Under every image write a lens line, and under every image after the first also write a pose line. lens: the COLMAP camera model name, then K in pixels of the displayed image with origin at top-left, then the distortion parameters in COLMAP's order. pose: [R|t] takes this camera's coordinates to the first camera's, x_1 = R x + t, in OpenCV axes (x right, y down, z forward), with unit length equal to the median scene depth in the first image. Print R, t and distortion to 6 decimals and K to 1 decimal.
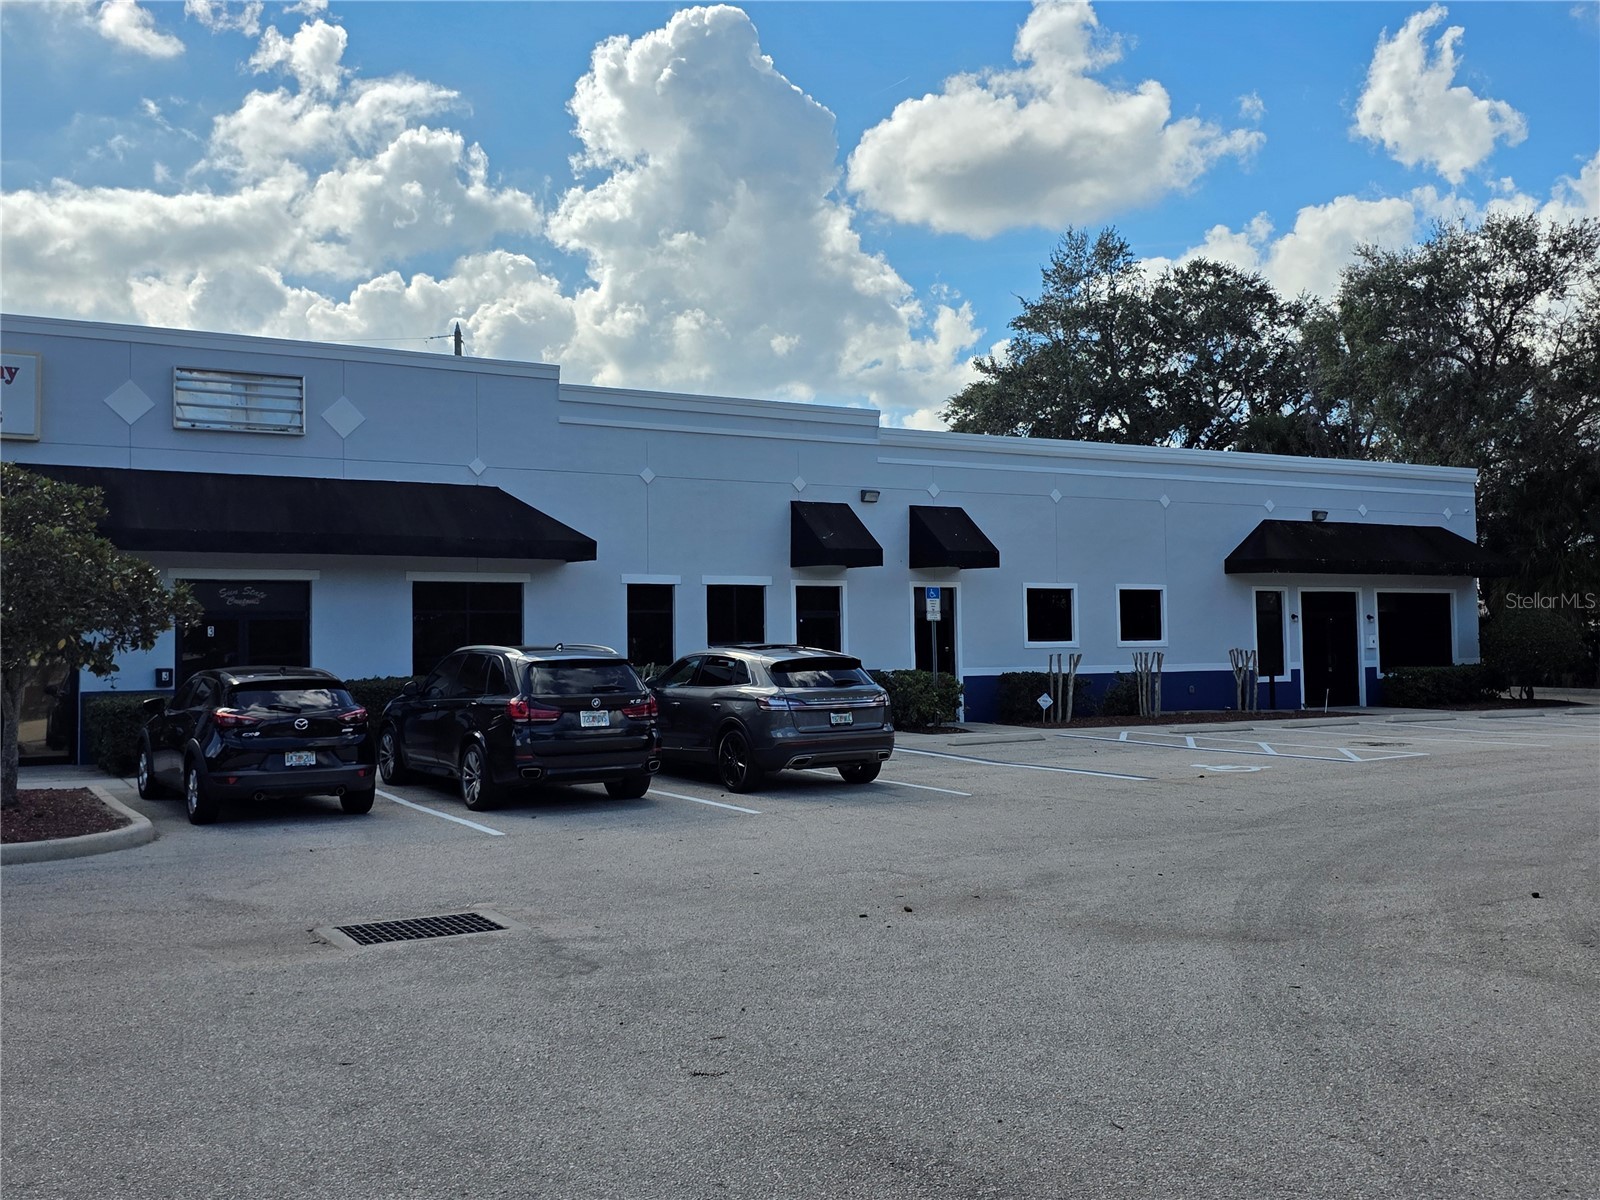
lens RADIAL K [[1559.1, 0, 800.9], [0, 1559.1, 574.3], [0, 0, 1]] dist [0.027418, -0.007819]
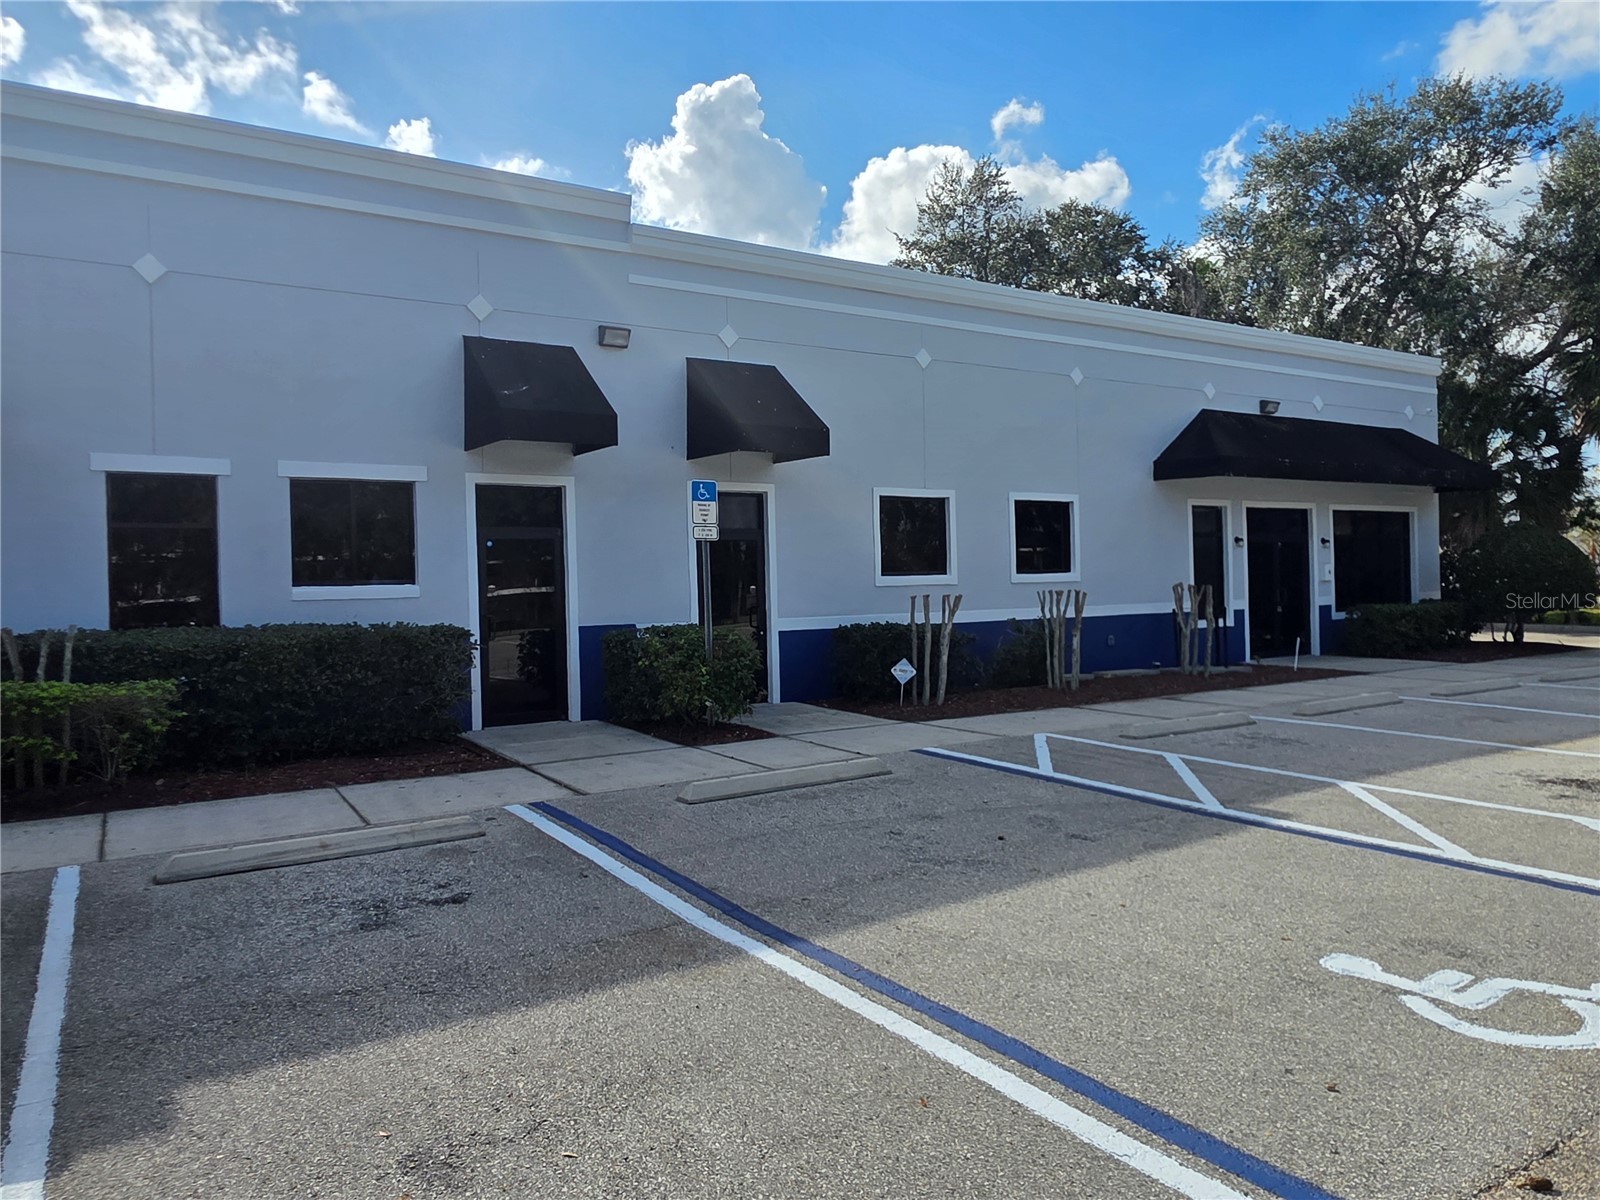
lens RADIAL K [[1109.6, 0, 800.0], [0, 1109.6, 600.0], [0, 0, 1]] dist [0.002025, 0.001645]
pose [[0.999158, -0.010434, 0.039686, 0.094128], [0.007956, 0.998038, 0.062108, 0.024240], [-0.040256, -0.061740, 0.997280, 0.540282]]
